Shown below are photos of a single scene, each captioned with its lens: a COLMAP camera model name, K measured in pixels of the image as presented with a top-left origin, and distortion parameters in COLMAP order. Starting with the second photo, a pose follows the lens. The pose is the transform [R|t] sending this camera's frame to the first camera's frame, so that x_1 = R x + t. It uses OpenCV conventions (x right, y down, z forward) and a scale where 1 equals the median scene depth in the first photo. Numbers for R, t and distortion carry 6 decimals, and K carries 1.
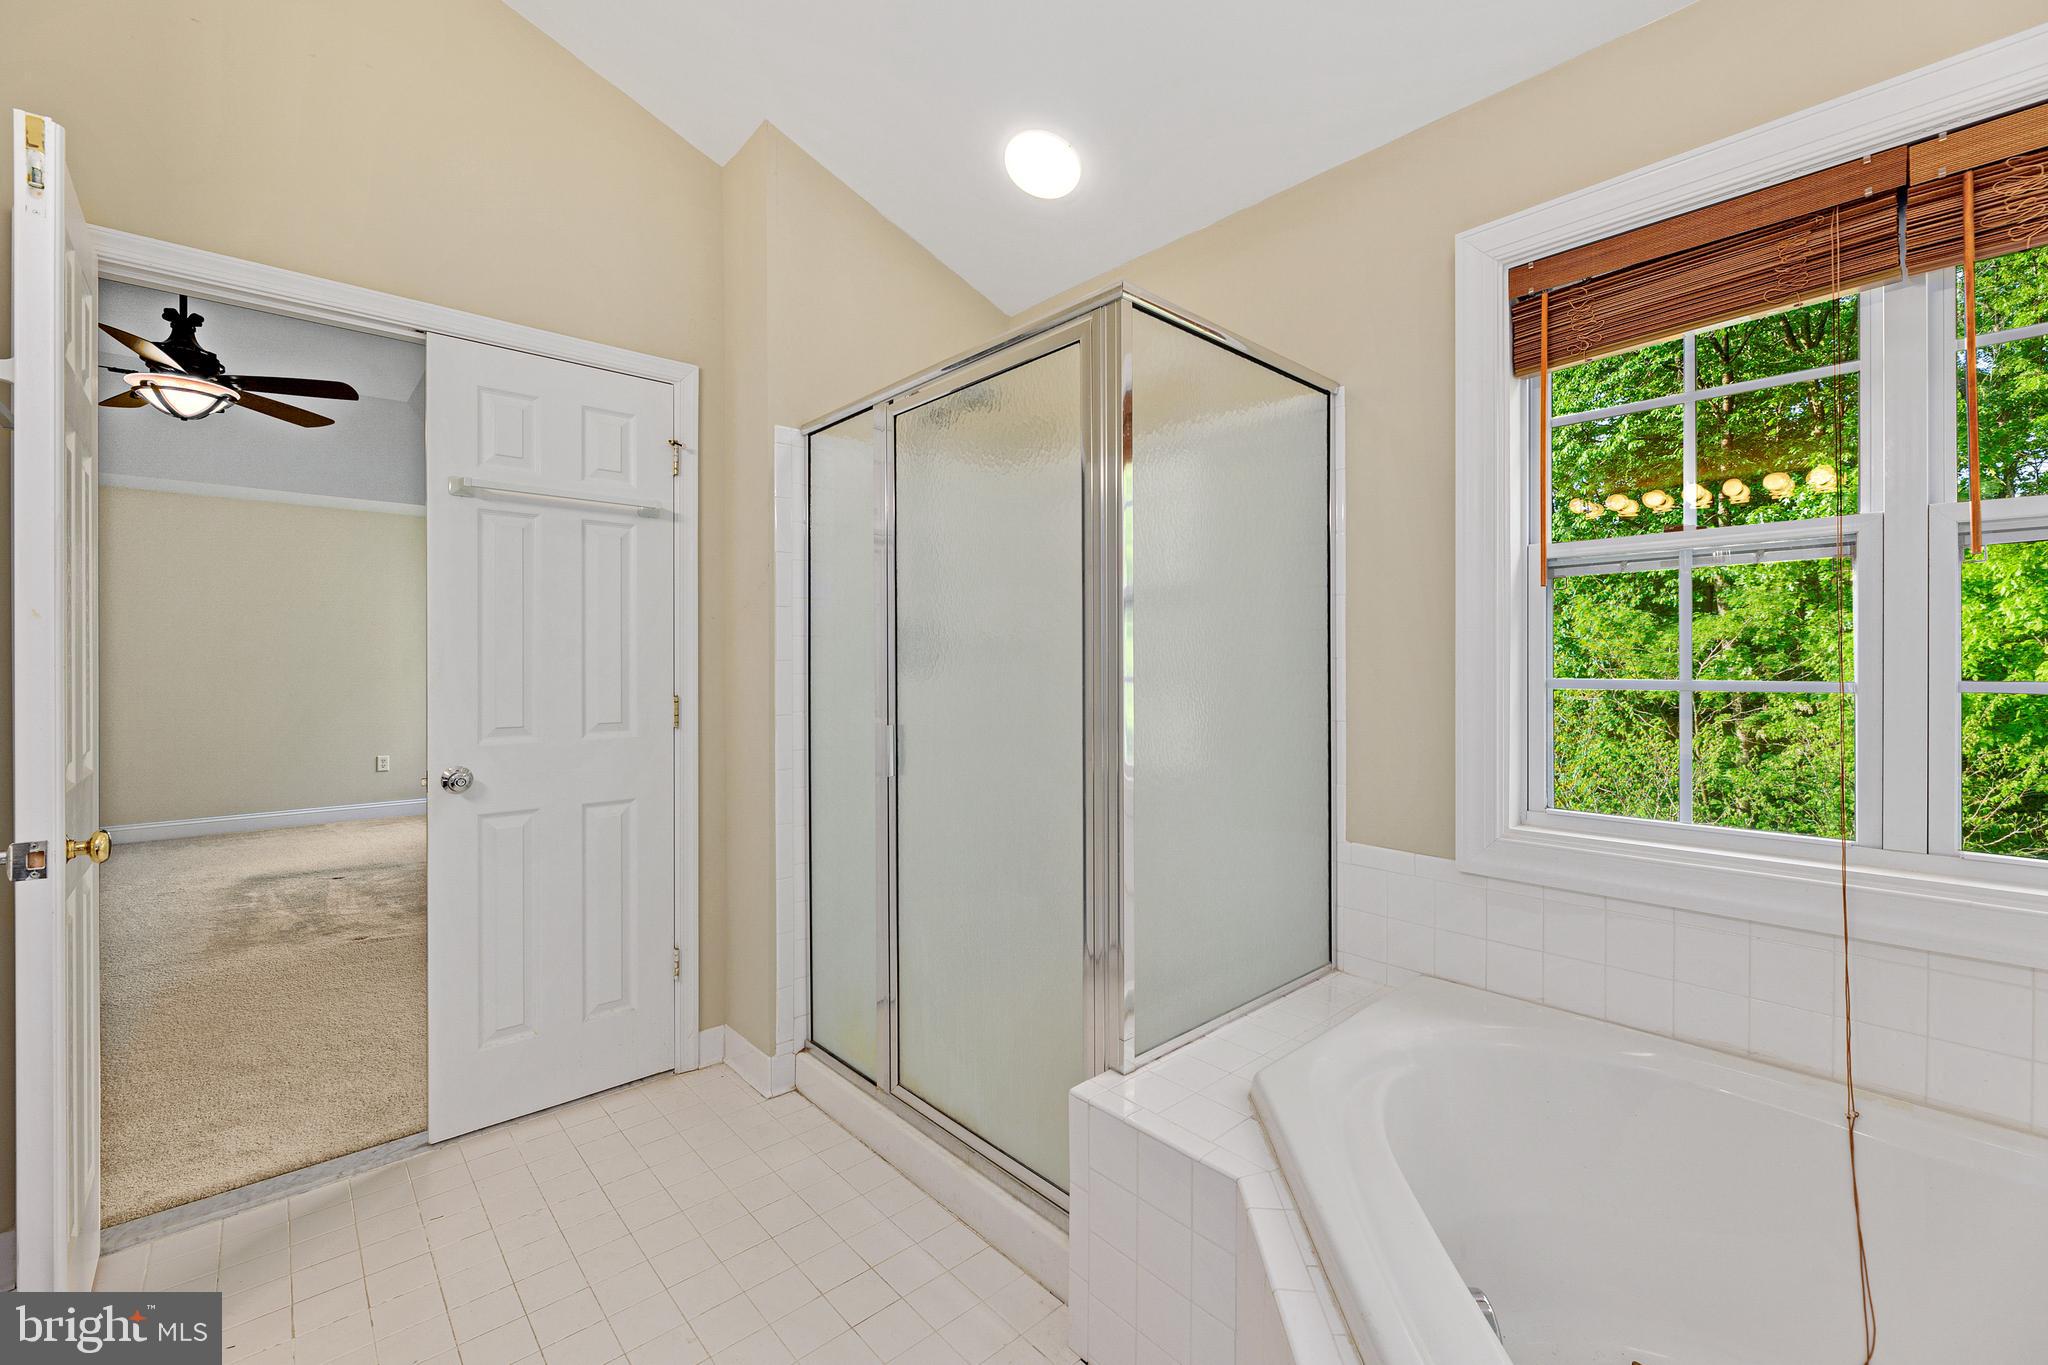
lens RADIAL K [[840.0, 0, 1015.8], [0, 840.0, 668.1], [0, 0, 1]] dist [-0.001972, -0.000498]
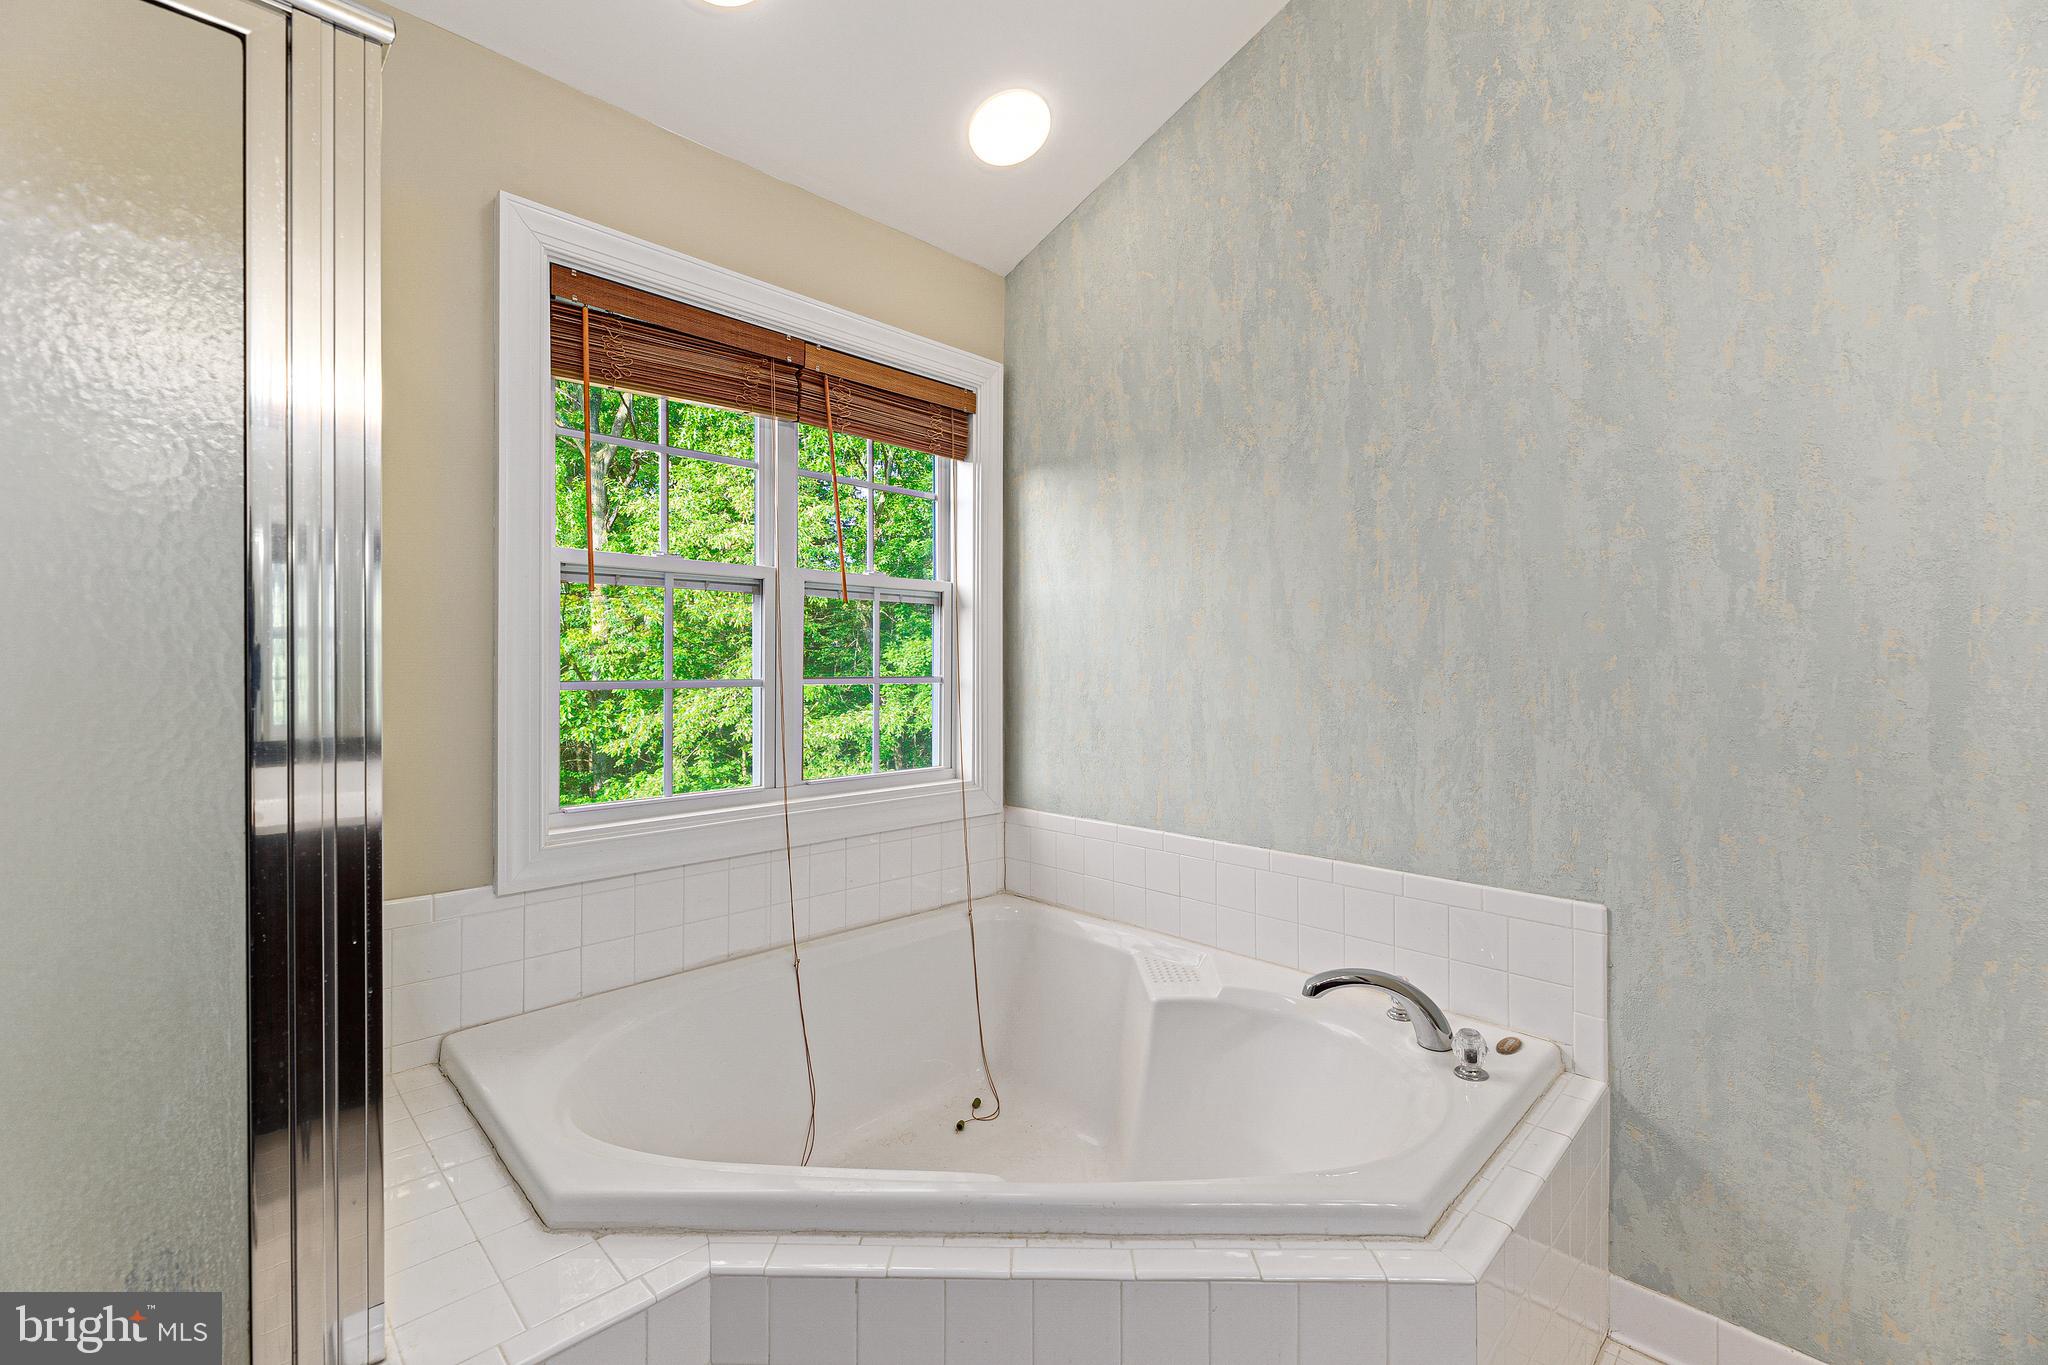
lens RADIAL K [[840.0, 0, 1015.8], [0, 840.0, 668.1], [0, 0, 1]] dist [-0.001972, -0.000498]
pose [[-0.044085, 0.003745, 0.999021, -0.500240], [0.005354, 0.999980, -0.003512, 0.005097], [-0.999013, 0.005194, -0.044104, 0.610450]]
